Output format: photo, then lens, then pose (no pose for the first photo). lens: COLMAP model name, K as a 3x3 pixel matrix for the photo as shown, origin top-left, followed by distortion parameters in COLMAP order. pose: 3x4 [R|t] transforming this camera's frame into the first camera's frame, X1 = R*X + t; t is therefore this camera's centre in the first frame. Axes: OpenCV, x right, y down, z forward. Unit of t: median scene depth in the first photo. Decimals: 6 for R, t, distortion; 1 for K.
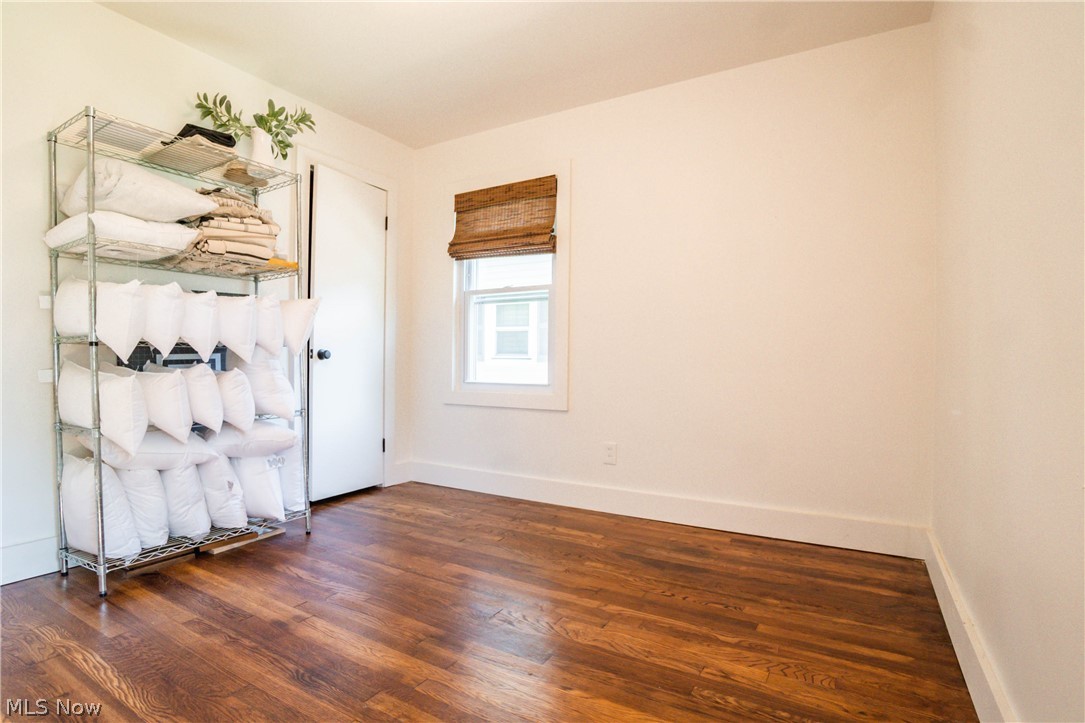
lens RADIAL K [[541.0, 0, 542.5], [0, 541.0, 361.5], [0, 0, 1]] dist [-0.047584, 0.001241]
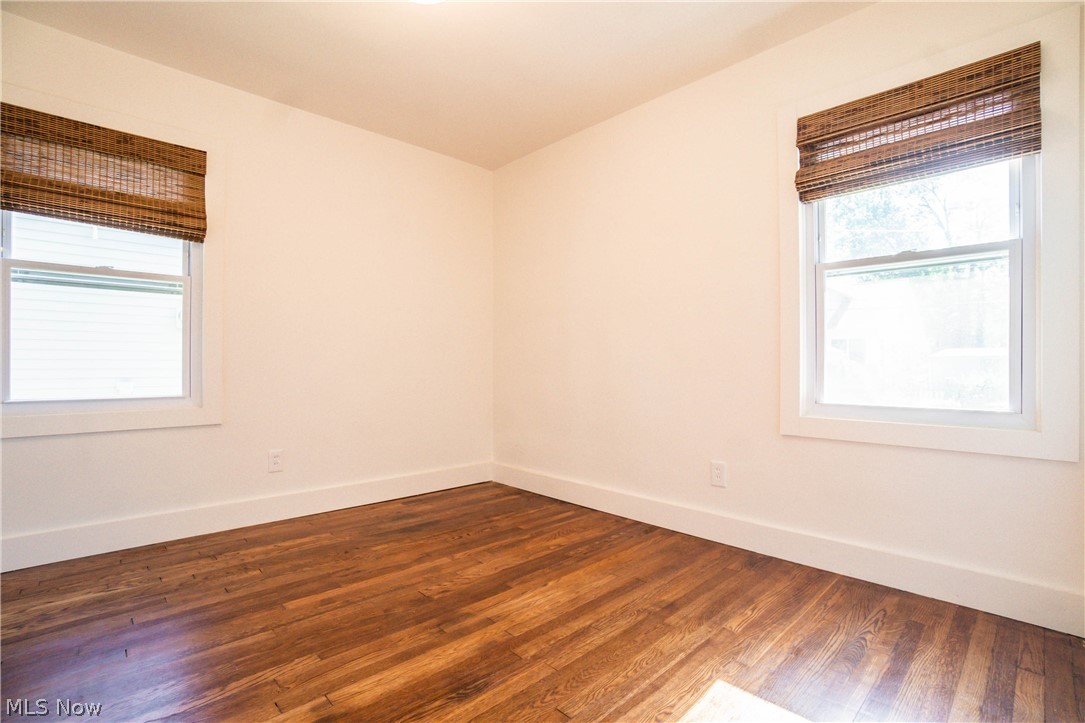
lens RADIAL K [[498.0, 0, 545.4], [0, 498.0, 365.0], [0, 0, 1]] dist [-0.082228, 0.031380]
pose [[0.265882, -0.004247, 0.963996, -0.752224], [-0.001817, 0.999986, 0.004907, -0.014474], [-0.964004, -0.003056, 0.265871, 0.358885]]
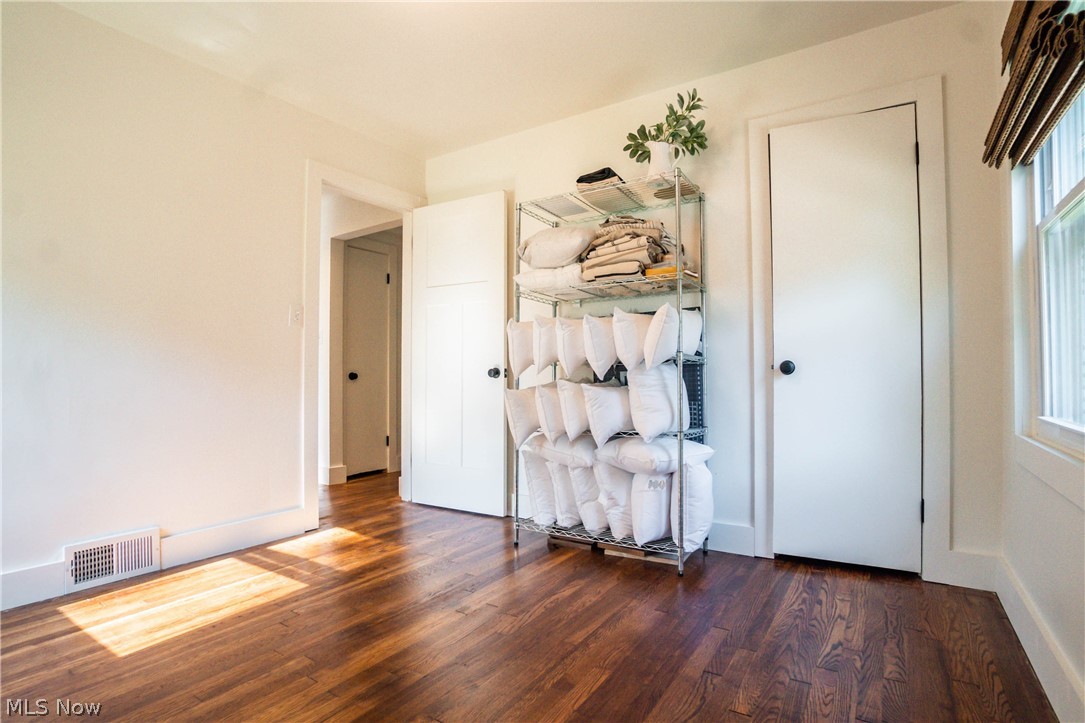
lens RADIAL K [[541.0, 0, 542.5], [0, 541.0, 361.5], [0, 0, 1]] dist [-0.047584, 0.001241]
pose [[-0.048153, -0.033708, -0.998271, 0.482355], [0.008015, 0.999385, -0.034132, 0.003592], [0.998808, -0.009645, -0.047854, 0.881885]]
